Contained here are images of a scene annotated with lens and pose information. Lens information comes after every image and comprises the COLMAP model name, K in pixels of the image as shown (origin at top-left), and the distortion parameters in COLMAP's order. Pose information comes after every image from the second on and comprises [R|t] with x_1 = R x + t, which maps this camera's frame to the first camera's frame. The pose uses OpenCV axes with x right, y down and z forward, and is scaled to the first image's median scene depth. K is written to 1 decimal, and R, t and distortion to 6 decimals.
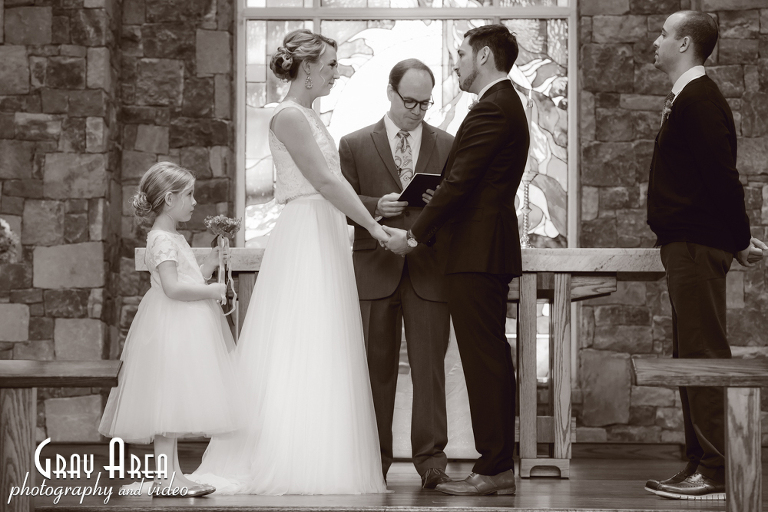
lens RADIAL K [[2494.8, 0, 367.8], [0, 2494.8, 259.6], [0, 0, 1]] dist [0.409922, 0.000000]
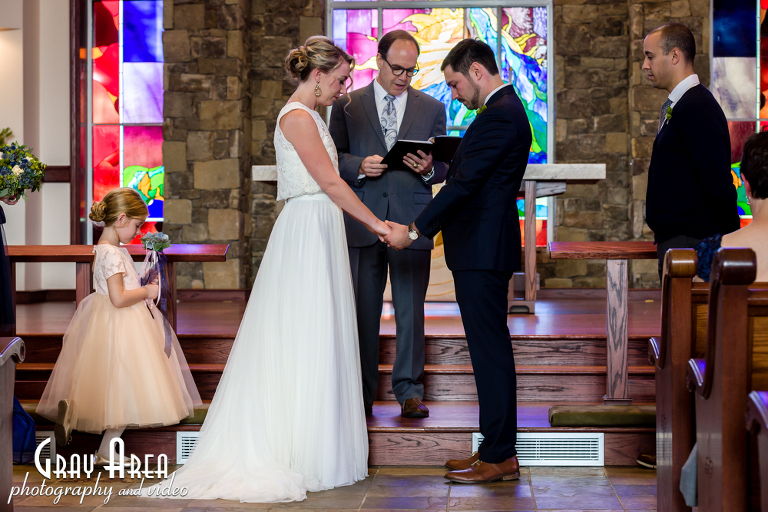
lens RADIAL K [[1727.3, 0, 383.9], [0, 1727.3, 256.3], [0, 0, 1]] dist [0.000483, 0.000000]
pose [[0.999387, -0.005299, -0.034620, 0.018500], [0.007278, 0.998330, 0.057305, -0.007219], [0.034258, -0.057522, 0.997756, -0.047028]]
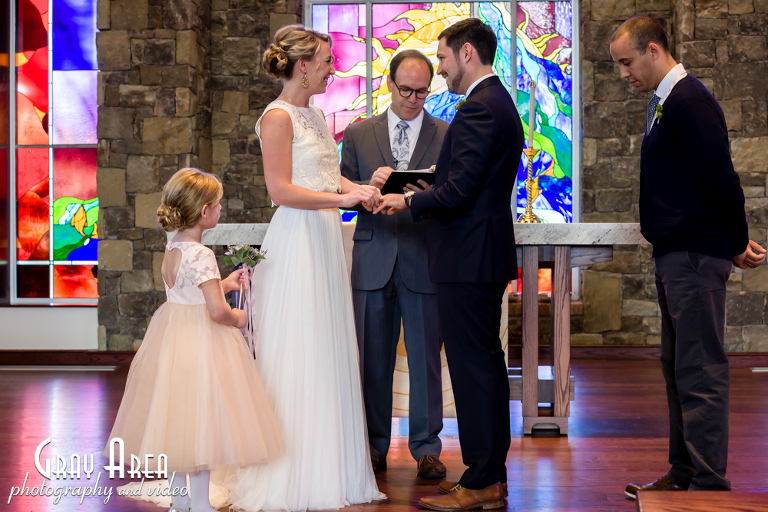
lens RADIAL K [[1503.1, 0, 387.3], [0, 1503.1, 255.7], [0, 0, 1]] dist [-0.090502, 0.000000]
pose [[0.998837, -0.004658, -0.047988, 0.025673], [0.008369, 0.996964, 0.077419, -0.030739], [0.047481, -0.077730, 0.995843, 0.270365]]
